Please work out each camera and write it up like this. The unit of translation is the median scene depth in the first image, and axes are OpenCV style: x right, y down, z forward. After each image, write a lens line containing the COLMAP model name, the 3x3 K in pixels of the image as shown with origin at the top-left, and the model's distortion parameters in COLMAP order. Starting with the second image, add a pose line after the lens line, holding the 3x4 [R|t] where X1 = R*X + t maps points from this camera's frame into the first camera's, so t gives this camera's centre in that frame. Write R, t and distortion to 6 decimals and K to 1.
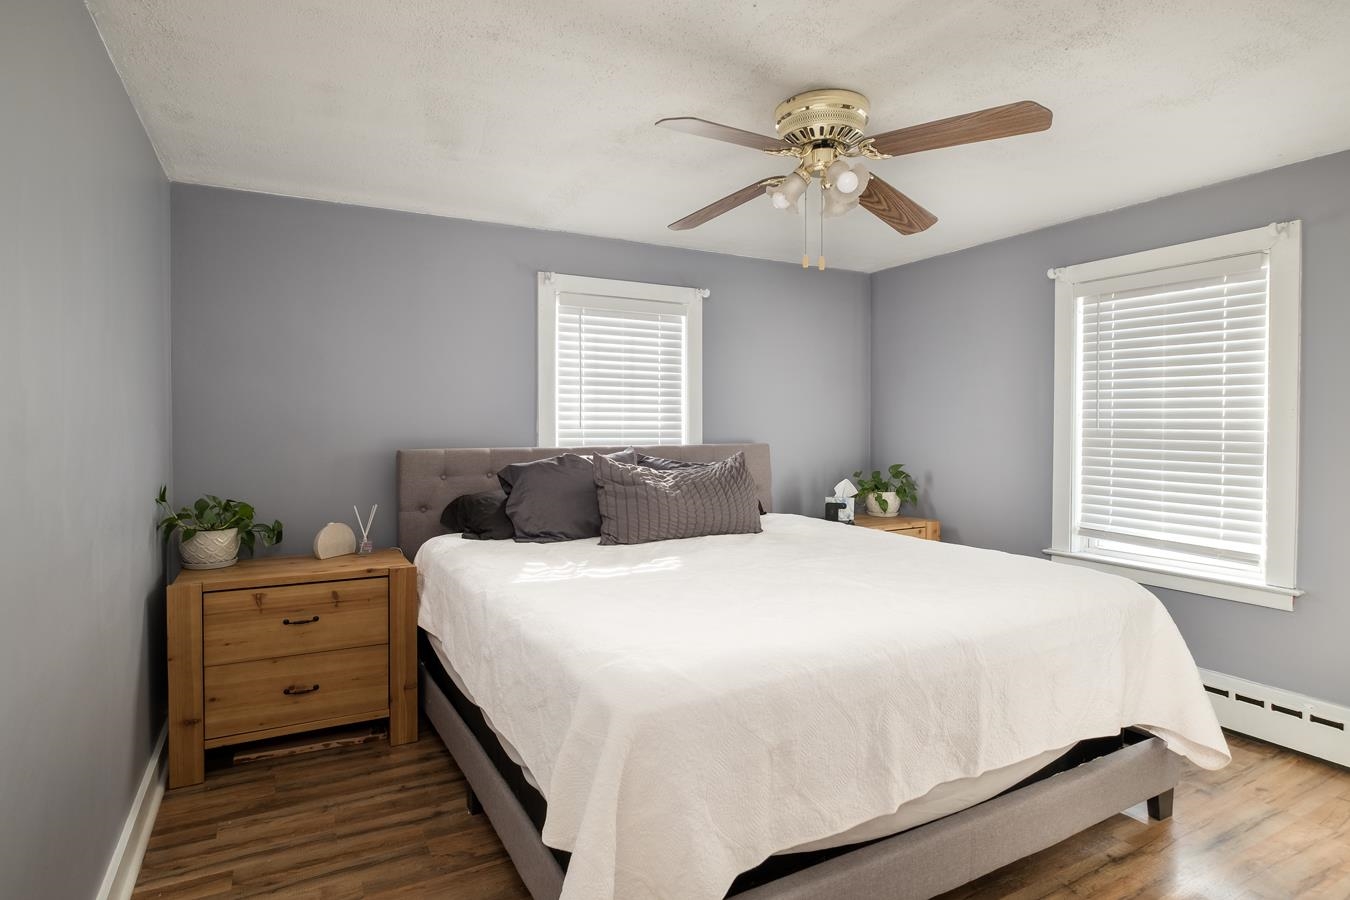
lens RADIAL K [[730.0, 0, 657.0], [0, 730.0, 449.2], [0, 0, 1]] dist [-0.000191, -0.000658]
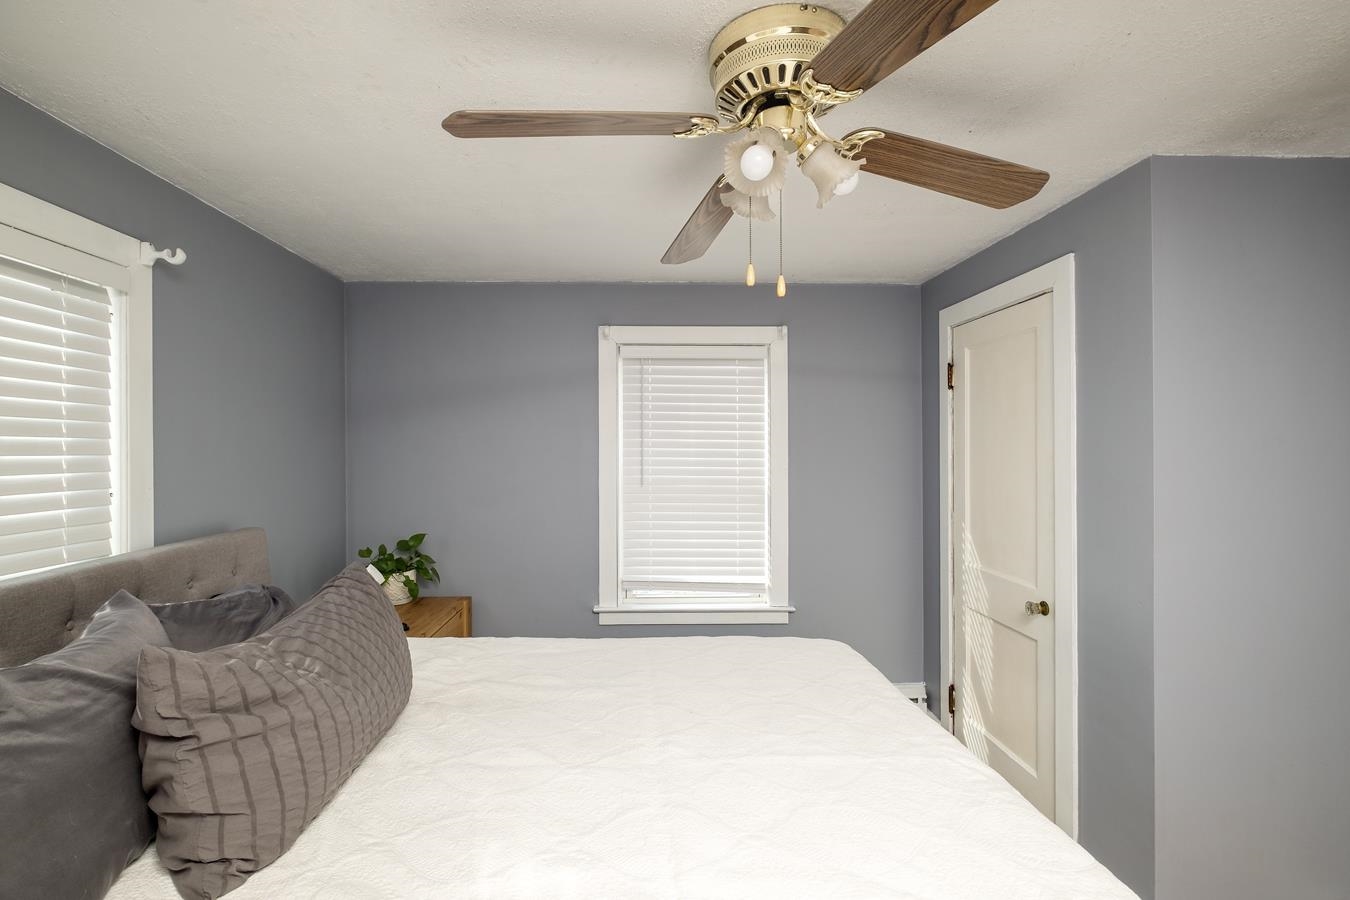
lens RADIAL K [[654.7, 0, 650.3], [0, 654.7, 448.2], [0, 0, 1]] dist [0.037469, 0.000051]
pose [[0.444168, -0.005912, 0.895924, -0.261736], [0.026568, 0.999625, -0.006575, -0.081157], [-0.895550, 0.026723, 0.444159, 0.617216]]
